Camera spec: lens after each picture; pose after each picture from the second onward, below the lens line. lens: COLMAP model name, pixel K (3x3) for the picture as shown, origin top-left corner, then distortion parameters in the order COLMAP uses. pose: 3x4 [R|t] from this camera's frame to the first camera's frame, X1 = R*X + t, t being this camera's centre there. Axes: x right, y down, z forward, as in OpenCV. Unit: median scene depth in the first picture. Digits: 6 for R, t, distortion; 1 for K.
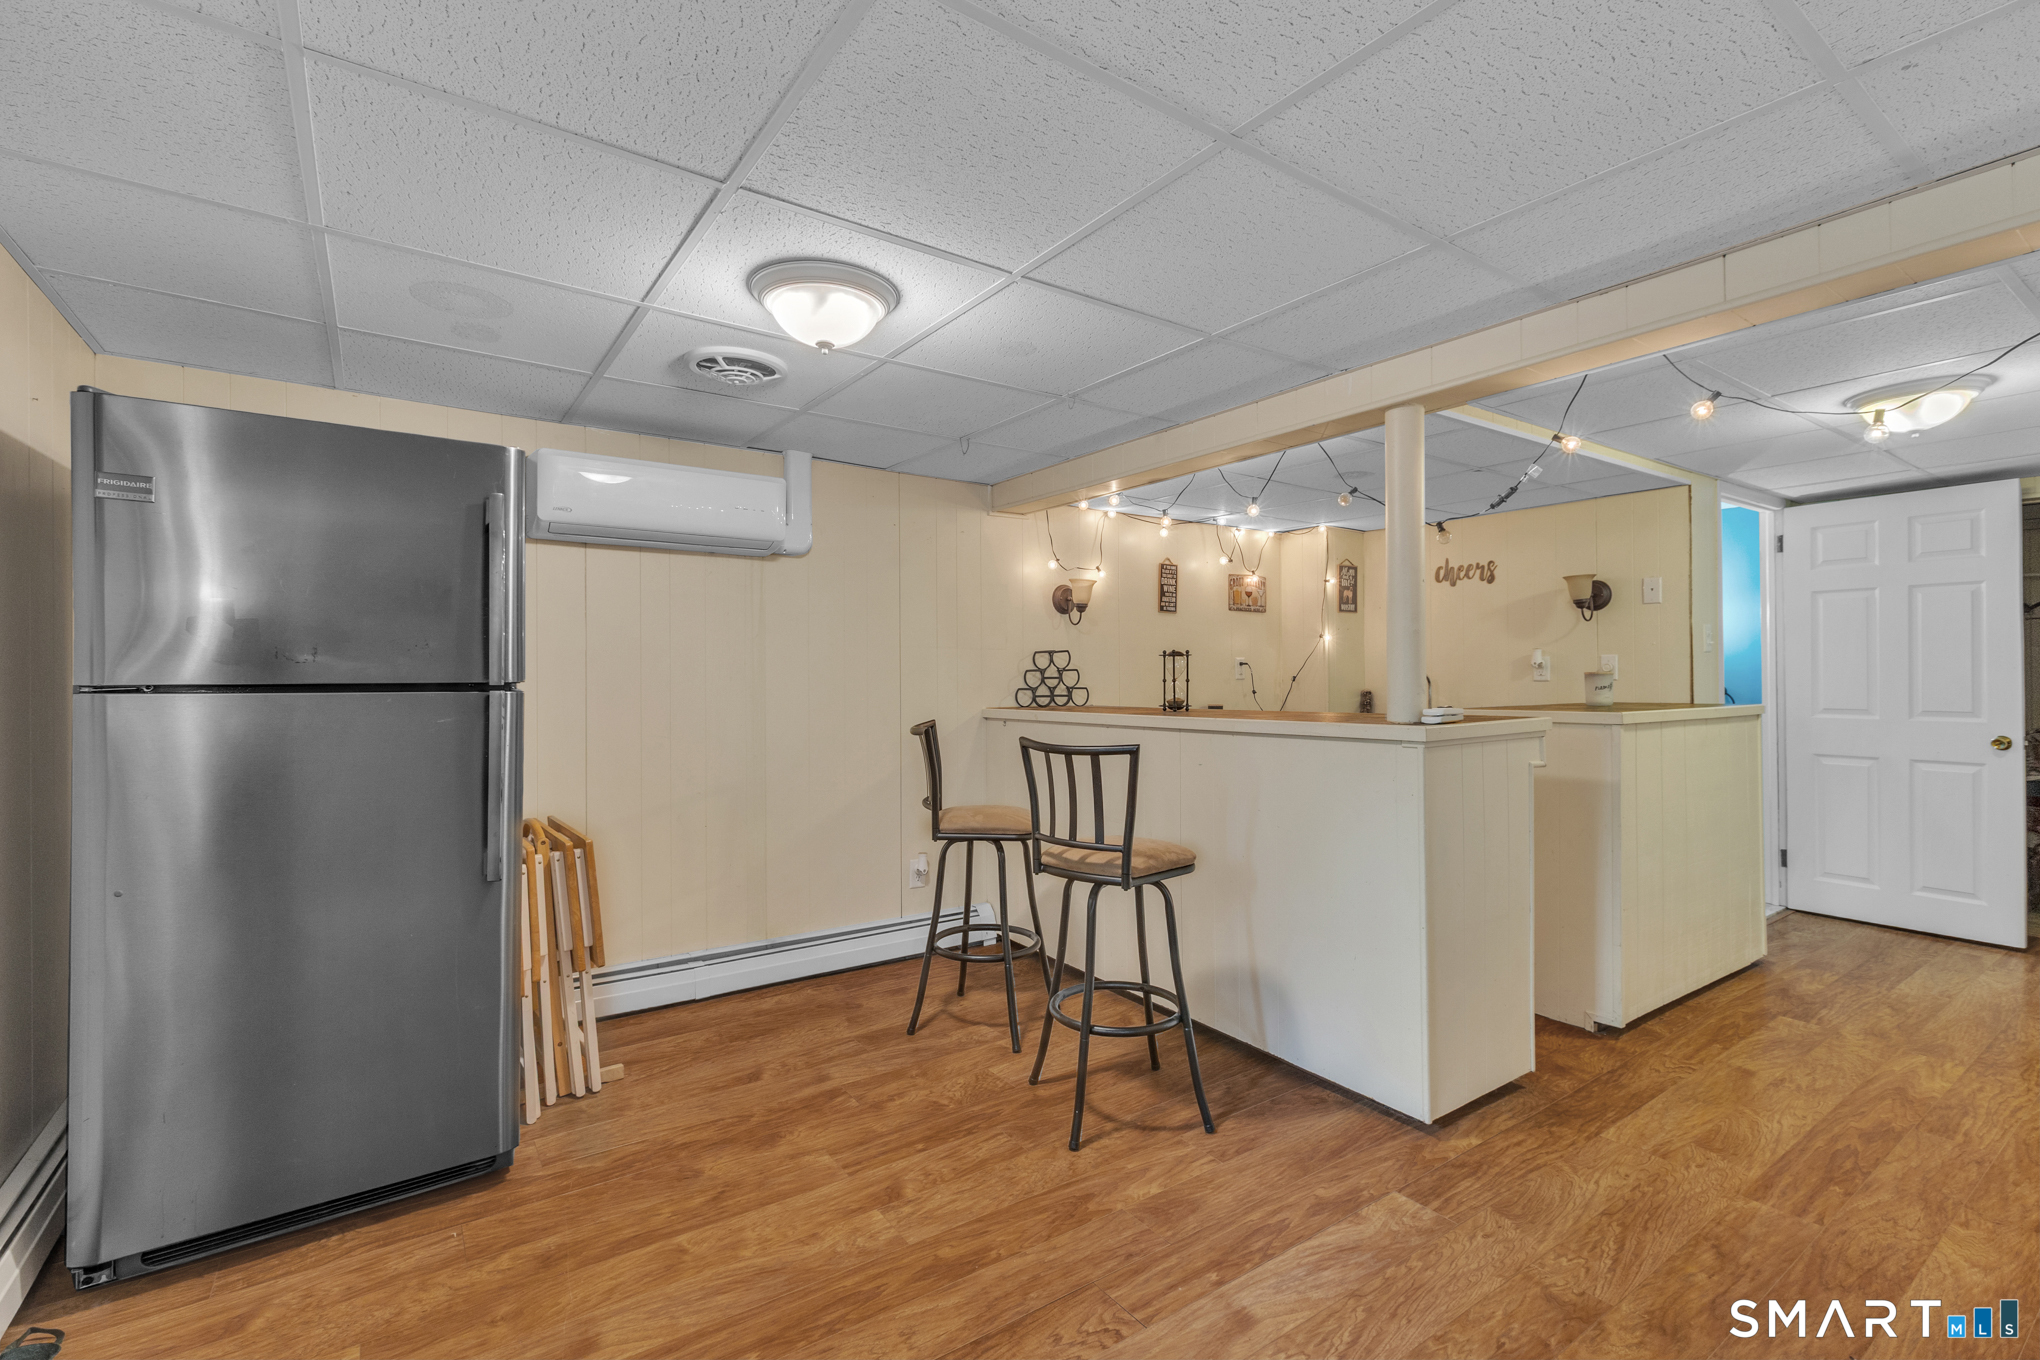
lens RADIAL K [[912.5, 0, 1019.4], [0, 912.5, 676.6], [0, 0, 1]] dist [-0.002846, -0.000147]
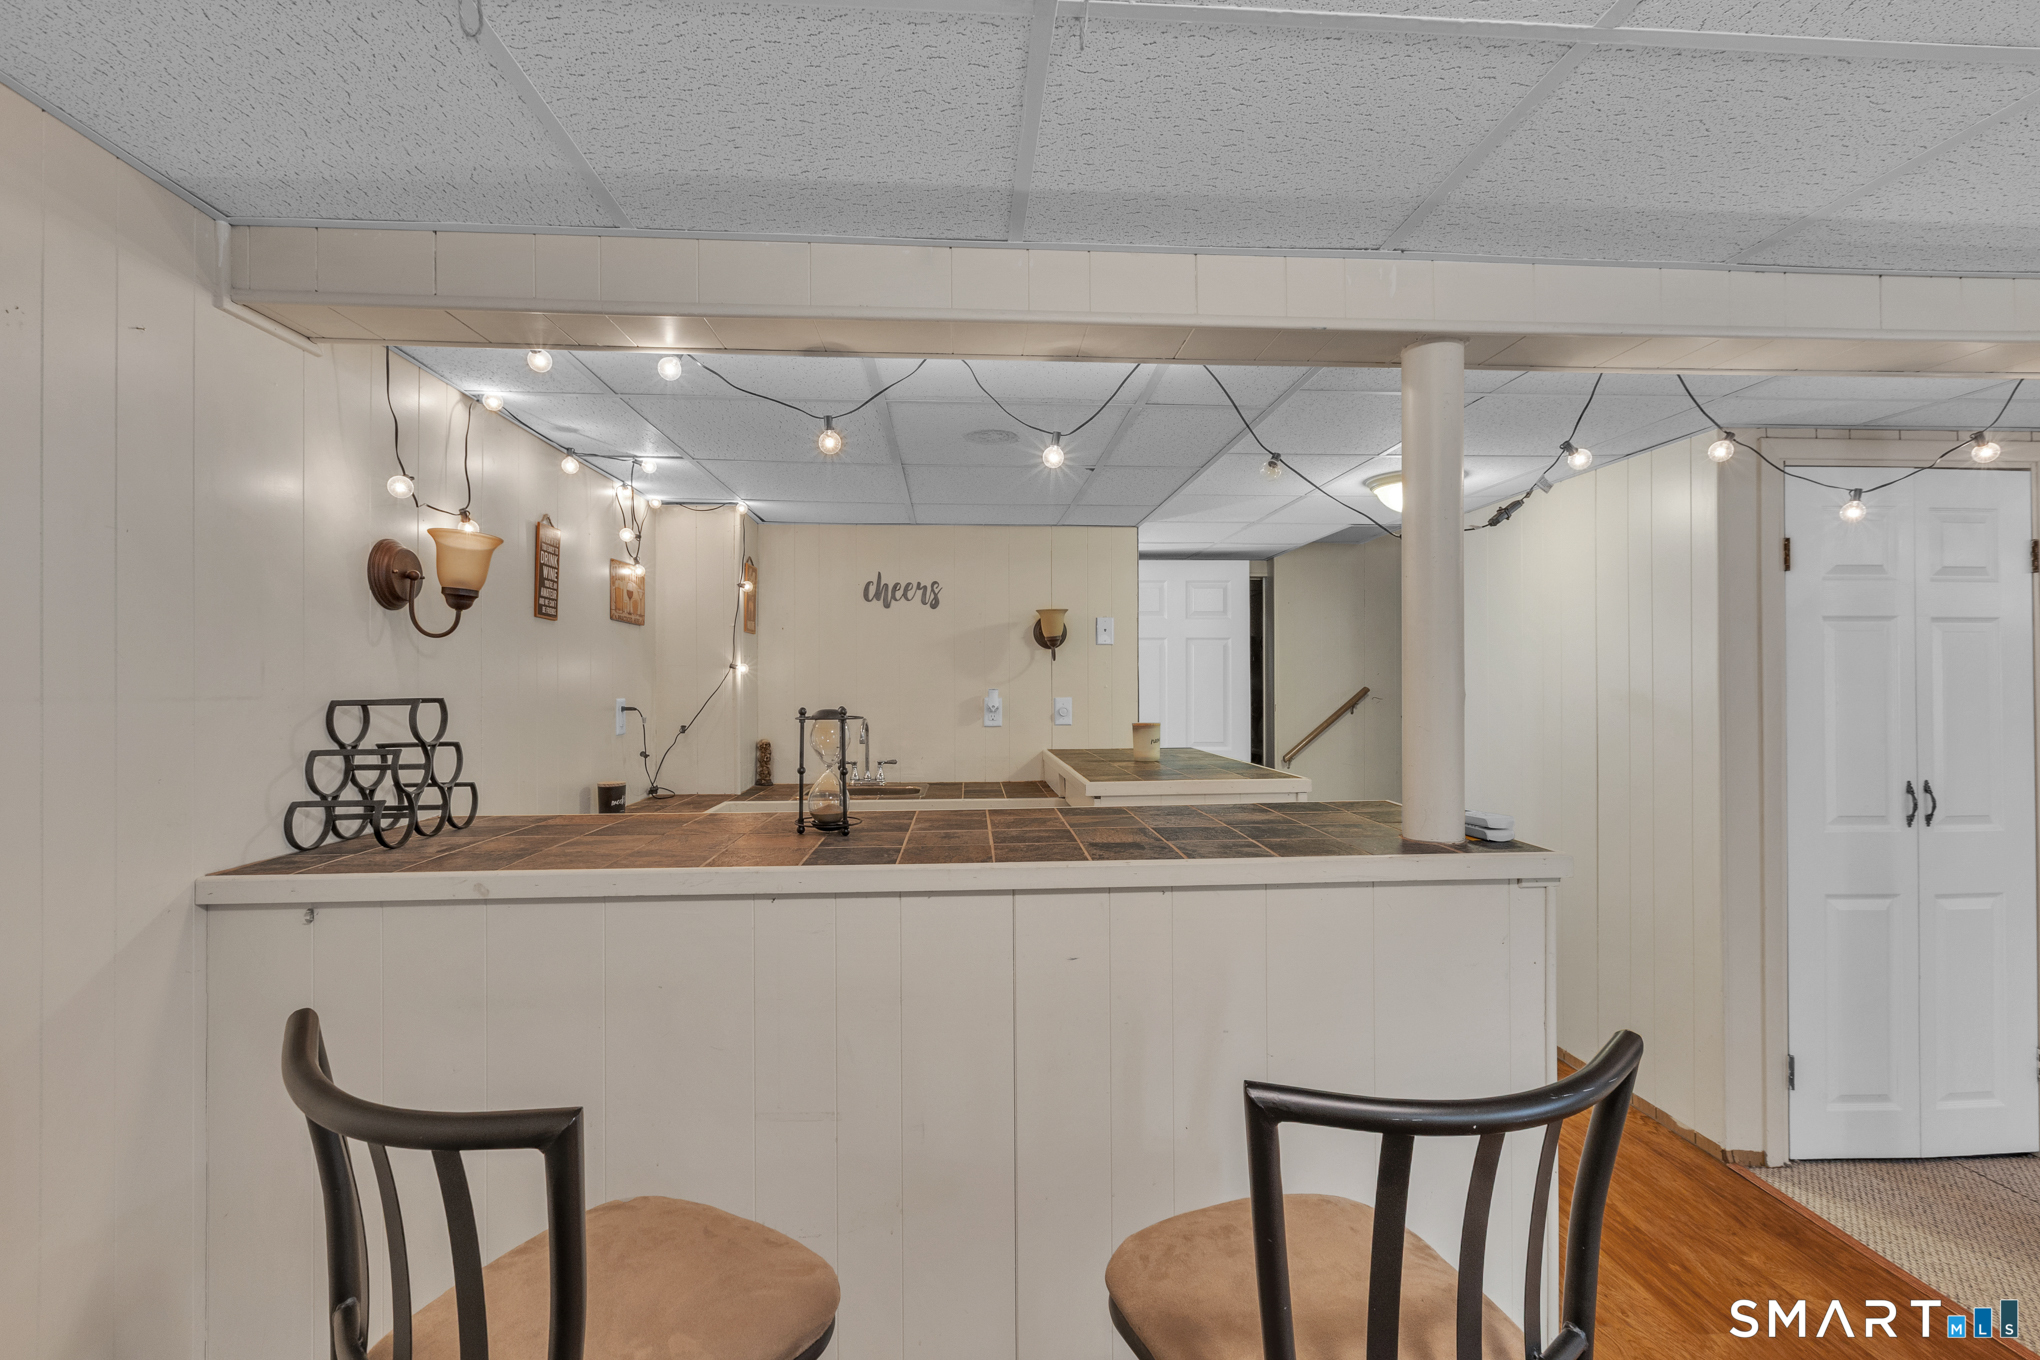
lens RADIAL K [[912.5, 0, 1018.3], [0, 912.5, 684.2], [0, 0, 1]] dist [-0.002846, -0.000147]
pose [[0.518978, 0.002827, 0.854783, -0.160528], [-0.001296, 0.999996, -0.002520, -0.034143], [-0.854786, 0.000200, 0.518980, 0.542729]]
